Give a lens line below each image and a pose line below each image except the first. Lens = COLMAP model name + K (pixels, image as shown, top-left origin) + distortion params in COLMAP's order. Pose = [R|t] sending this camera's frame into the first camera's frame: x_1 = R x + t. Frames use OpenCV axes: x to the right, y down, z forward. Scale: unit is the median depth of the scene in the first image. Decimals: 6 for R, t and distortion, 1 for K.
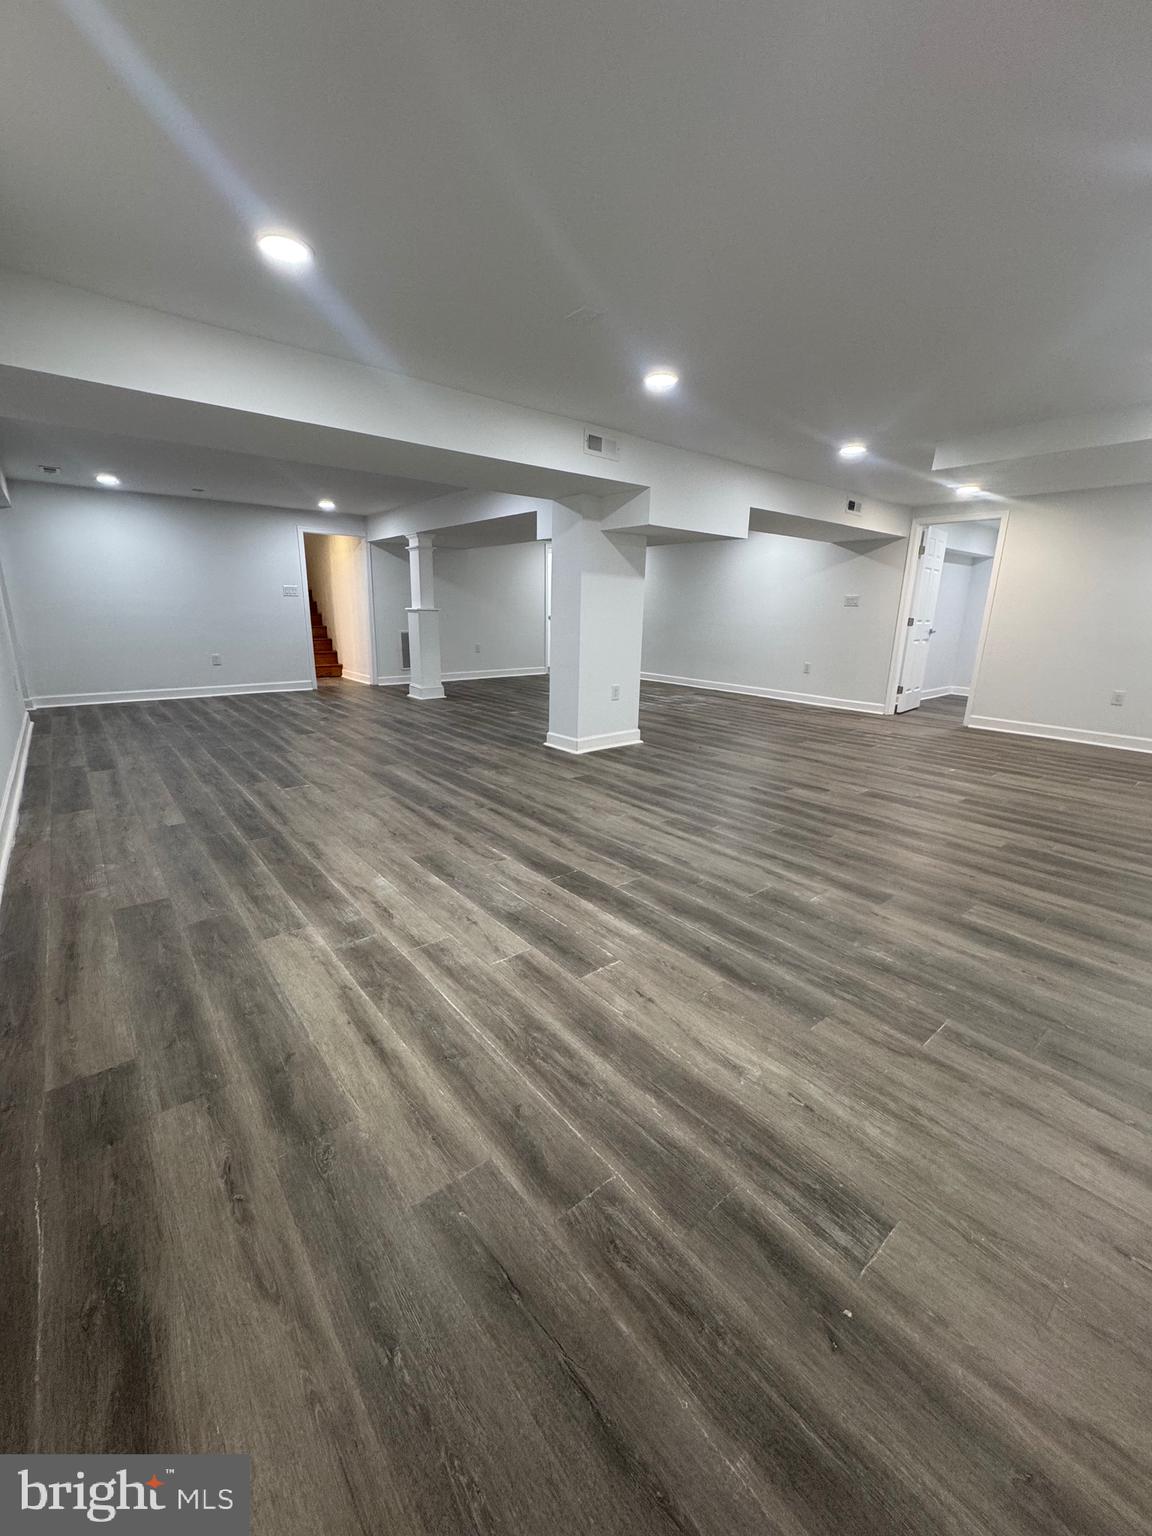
lens RADIAL K [[610.5, 0, 574.9], [0, 610.5, 767.0], [0, 0, 1]] dist [-0.001228, 0.000224]
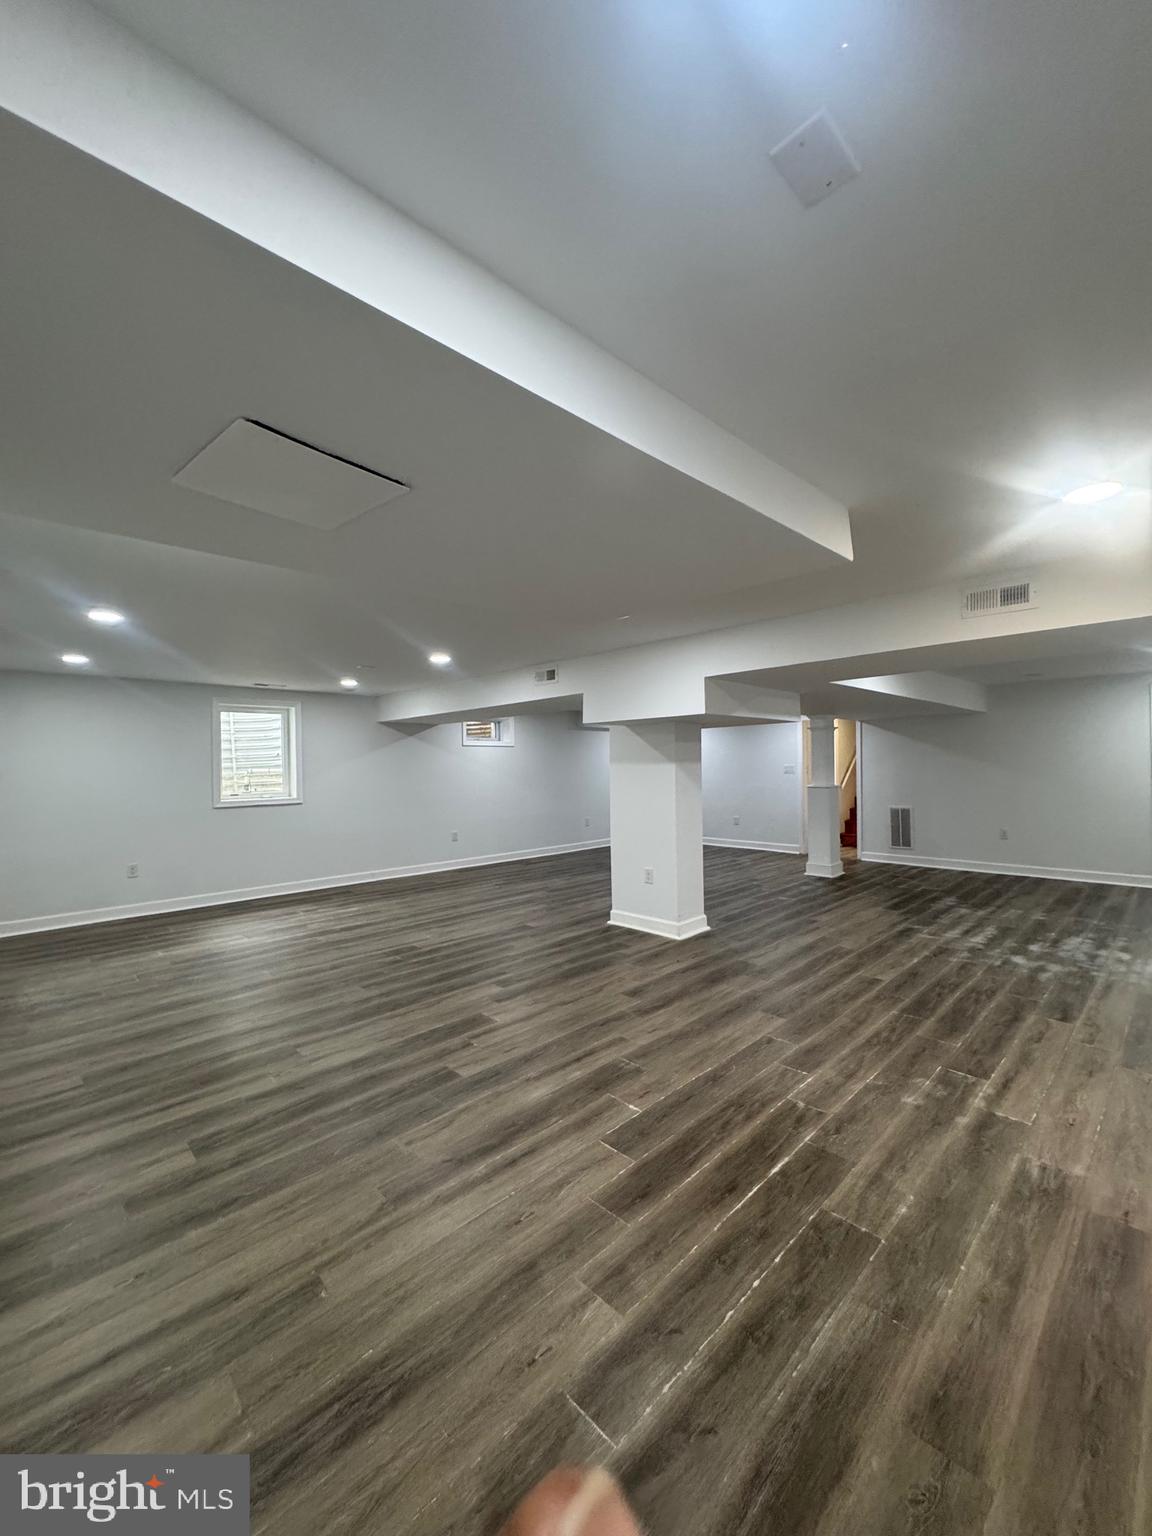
lens RADIAL K [[610.5, 0, 574.9], [0, 610.5, 767.0], [0, 0, 1]] dist [-0.001228, 0.000224]
pose [[0.084956, -0.017044, -0.996239, 1.418485], [-0.237393, 0.970714, -0.036851, -0.309314], [0.967692, 0.239631, 0.078422, 1.032564]]
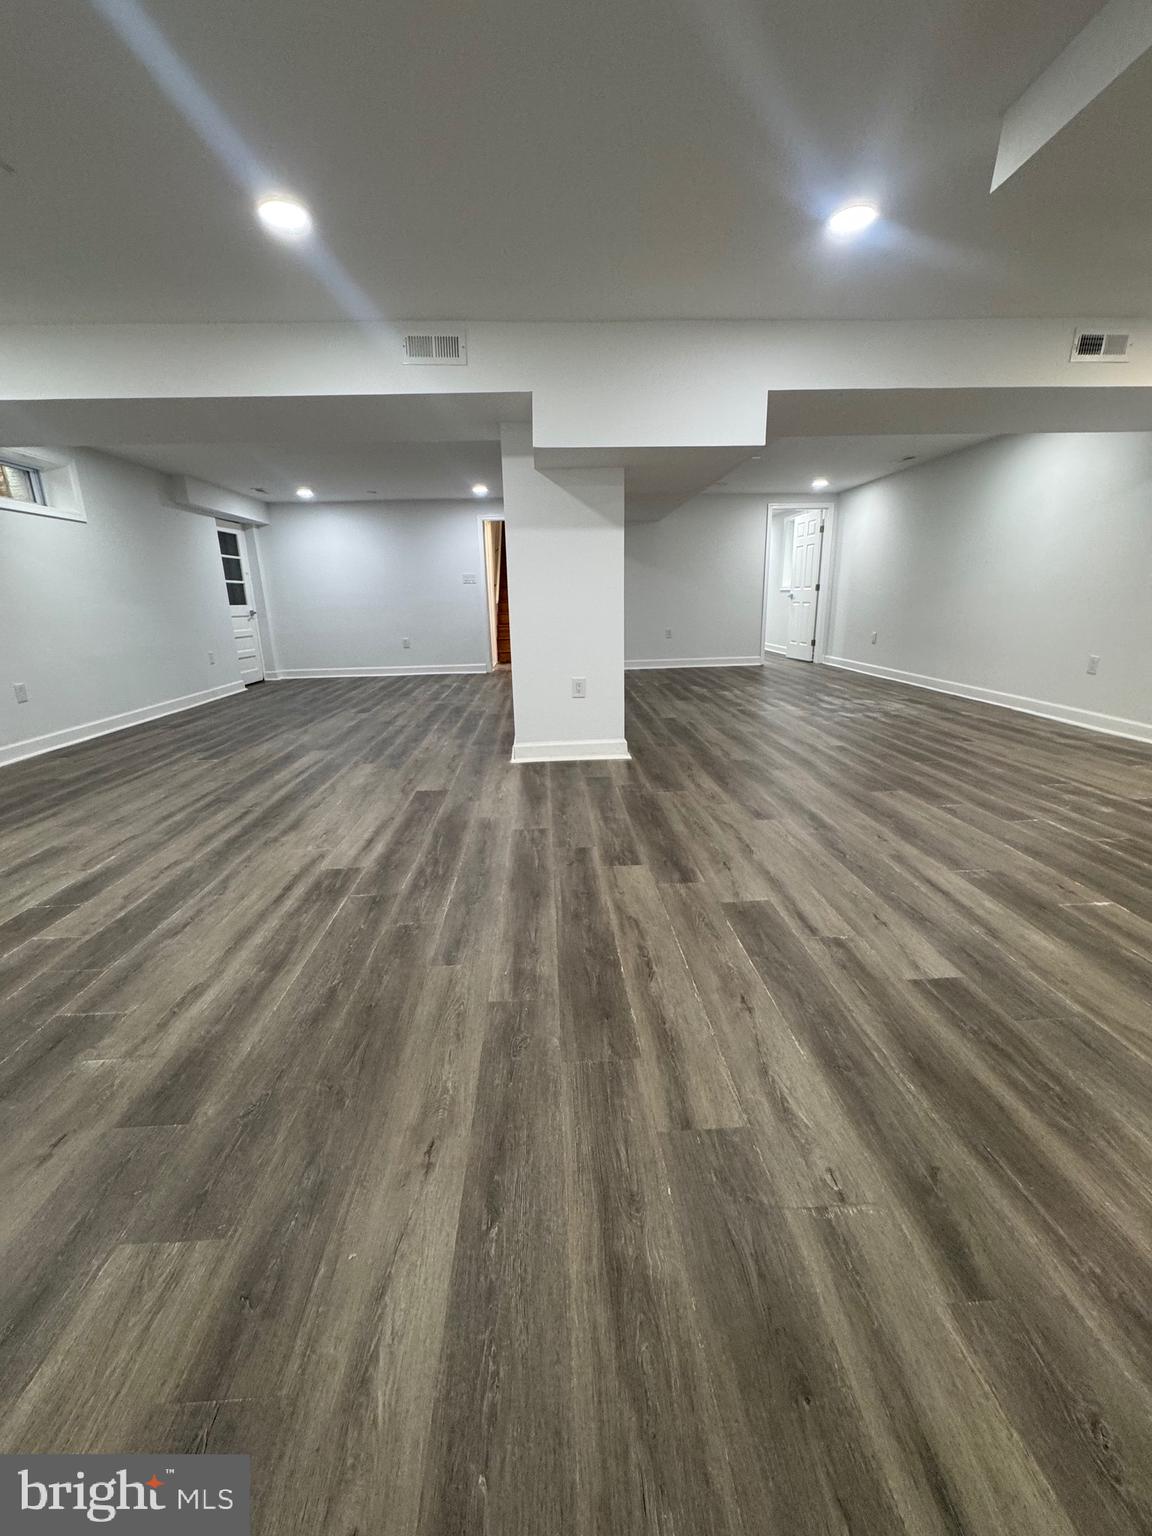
lens RADIAL K [[610.5, 0, 574.9], [0, 610.5, 767.0], [0, 0, 1]] dist [-0.001228, 0.000224]
pose [[0.803960, 0.123920, -0.581628, 0.690360], [-0.113871, 0.992029, 0.053961, -0.088279], [0.583679, 0.022848, 0.811663, 0.529724]]
